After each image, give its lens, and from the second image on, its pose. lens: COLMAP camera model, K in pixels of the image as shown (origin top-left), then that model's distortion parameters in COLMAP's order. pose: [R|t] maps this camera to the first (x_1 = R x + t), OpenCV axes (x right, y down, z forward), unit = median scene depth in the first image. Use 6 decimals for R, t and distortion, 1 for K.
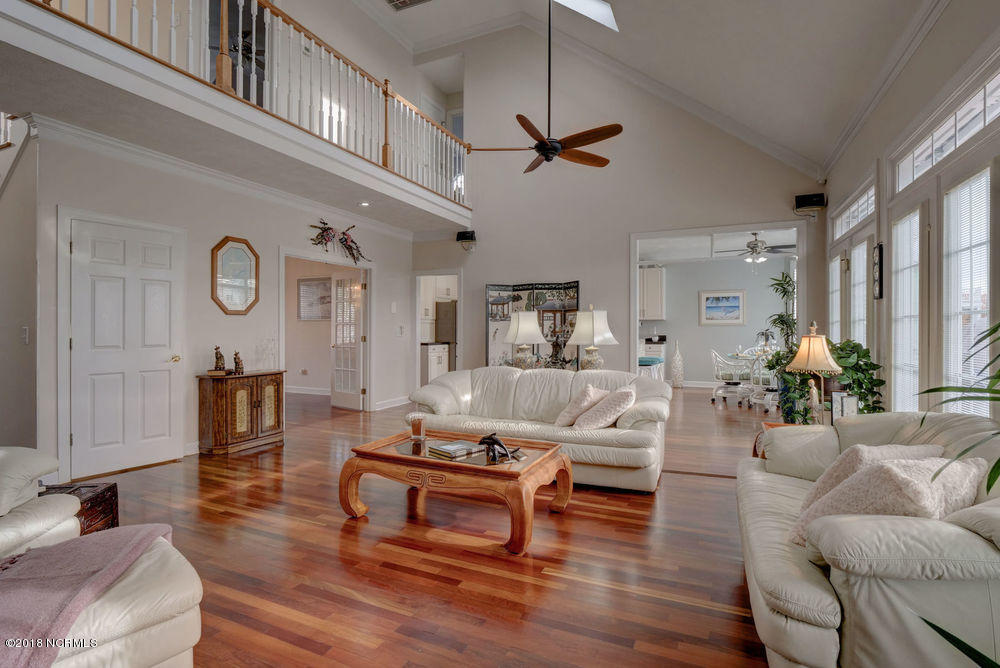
lens RADIAL K [[484.5, 0, 496.1], [0, 484.5, 332.6], [0, 0, 1]] dist [-0.008908, -0.000446]
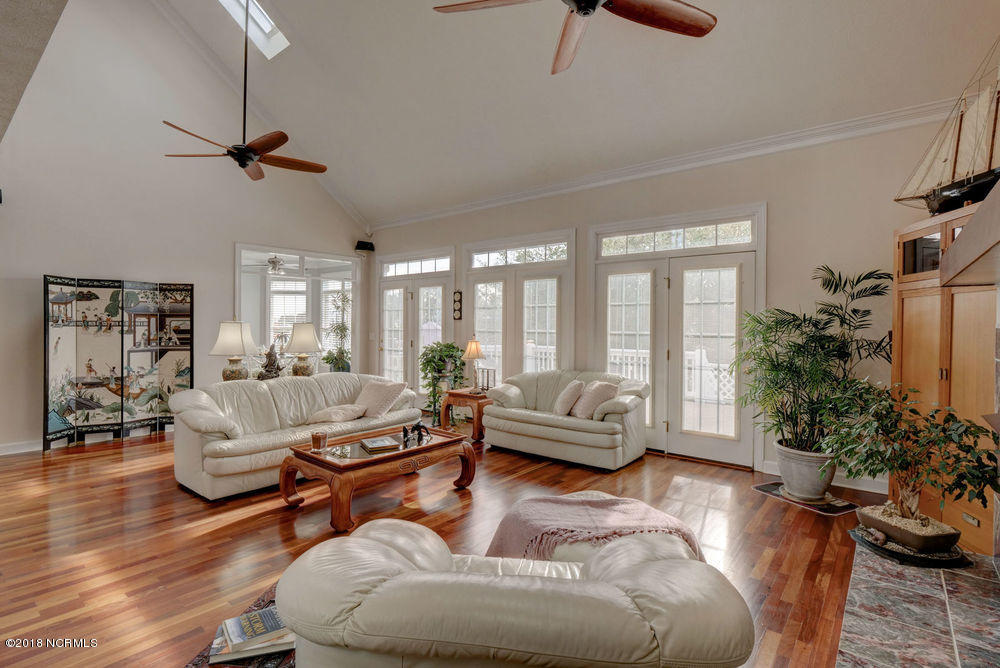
lens RADIAL K [[484.5, 0, 497.3], [0, 484.5, 329.5], [0, 0, 1]] dist [-0.008908, -0.000446]
pose [[0.259256, -0.008256, 0.965773, -0.539472], [0.002566, 0.999966, 0.007859, -0.024509], [-0.965805, 0.000440, 0.259269, 0.187695]]
